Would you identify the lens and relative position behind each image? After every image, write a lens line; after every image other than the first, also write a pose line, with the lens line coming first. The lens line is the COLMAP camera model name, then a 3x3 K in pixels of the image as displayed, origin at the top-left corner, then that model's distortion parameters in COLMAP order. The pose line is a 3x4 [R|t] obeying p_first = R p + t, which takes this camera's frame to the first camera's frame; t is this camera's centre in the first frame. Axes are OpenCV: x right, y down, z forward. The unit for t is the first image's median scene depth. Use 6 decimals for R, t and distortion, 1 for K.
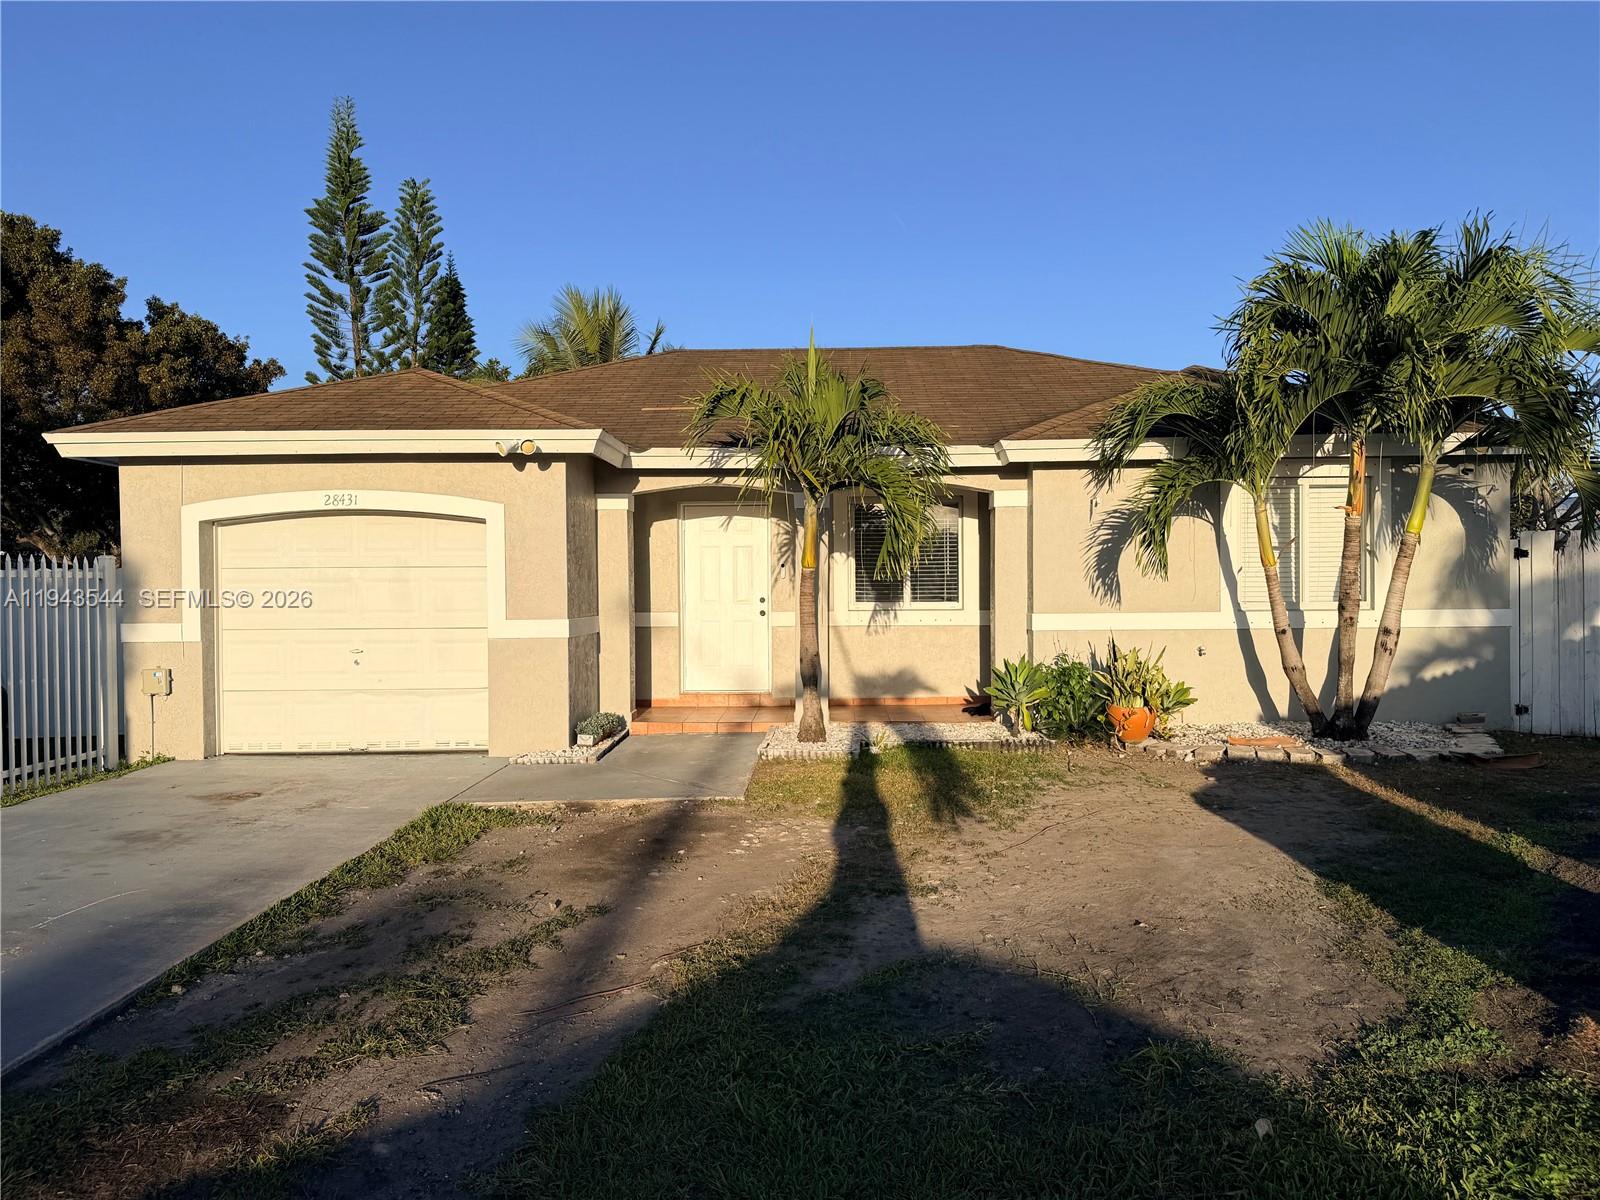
lens RADIAL K [[1135.5, 0, 800.0], [0, 1135.5, 600.0], [0, 0, 1]] dist [0.066250, -0.068152]
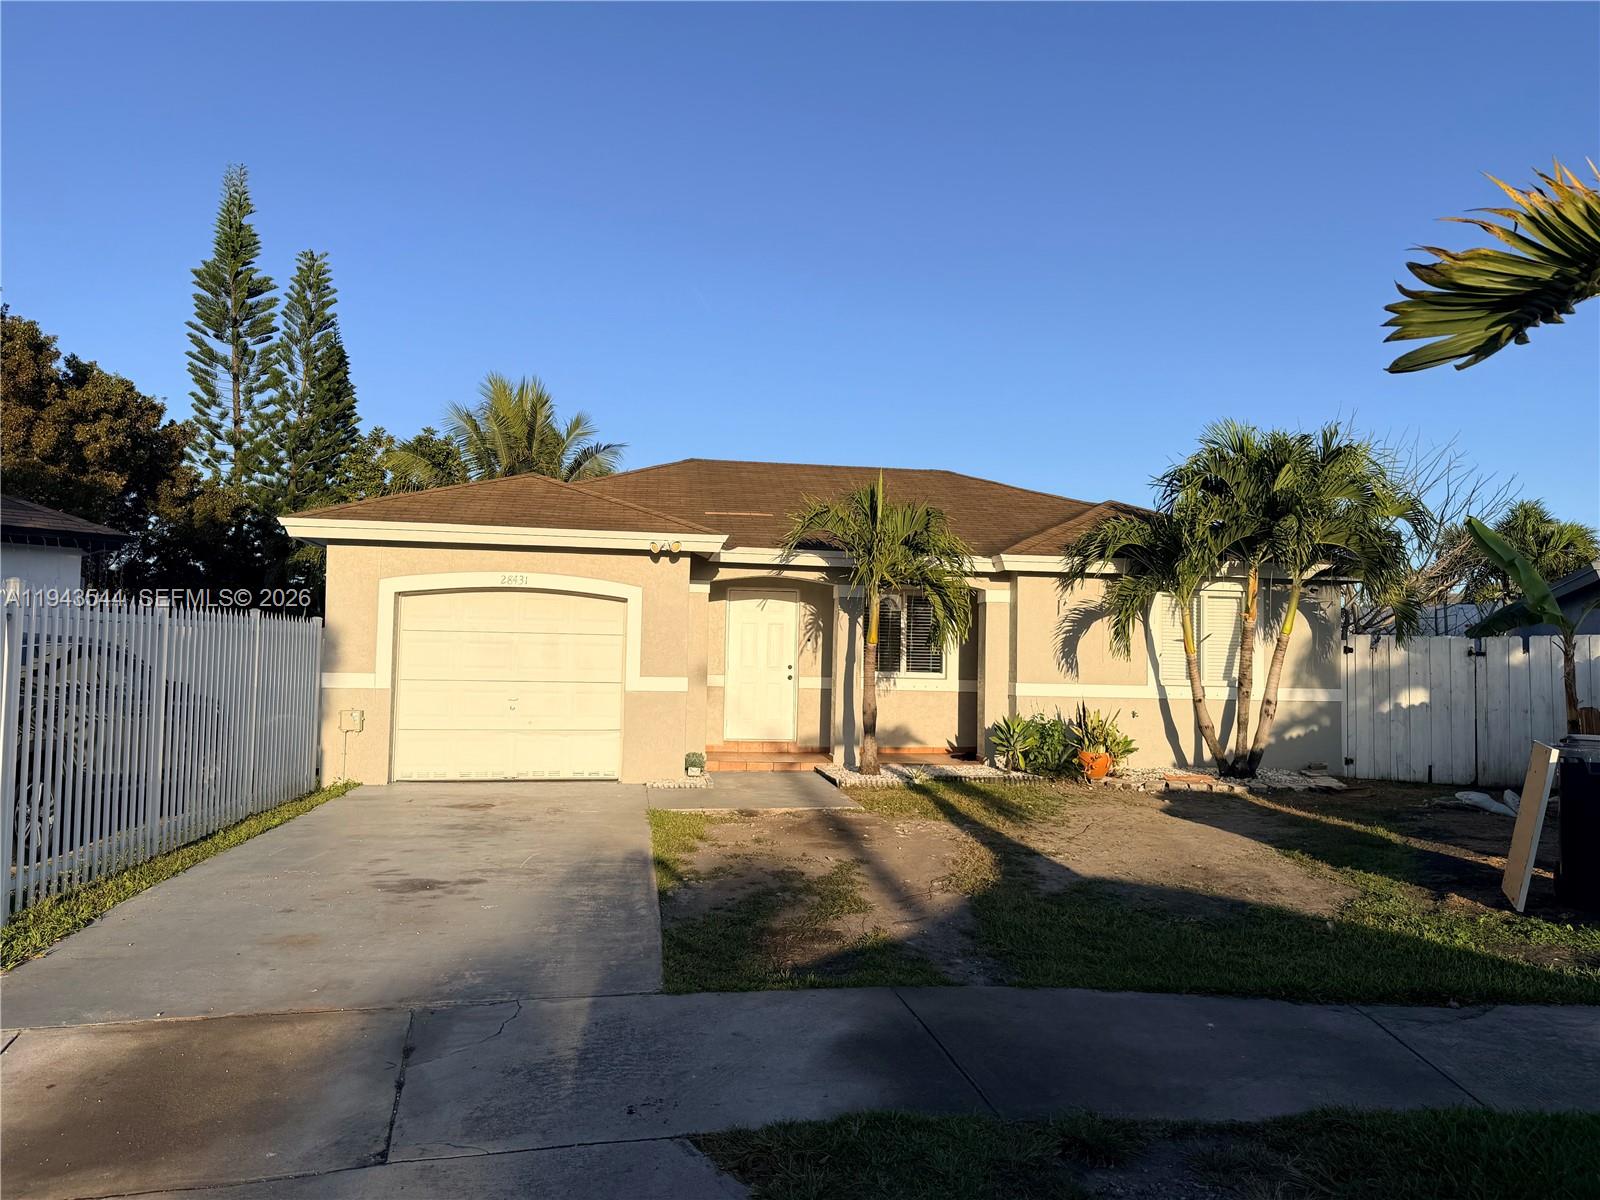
lens RADIAL K [[1112.9, 0, 805.9], [0, 1112.9, 608.1], [0, 0, 1]] dist [0.078865, -0.073066]
pose [[0.985696, 0.037018, 0.164416, -0.262287], [-0.027347, 0.997781, -0.060699, 0.010342], [-0.166298, 0.055334, 0.984522, -0.259152]]
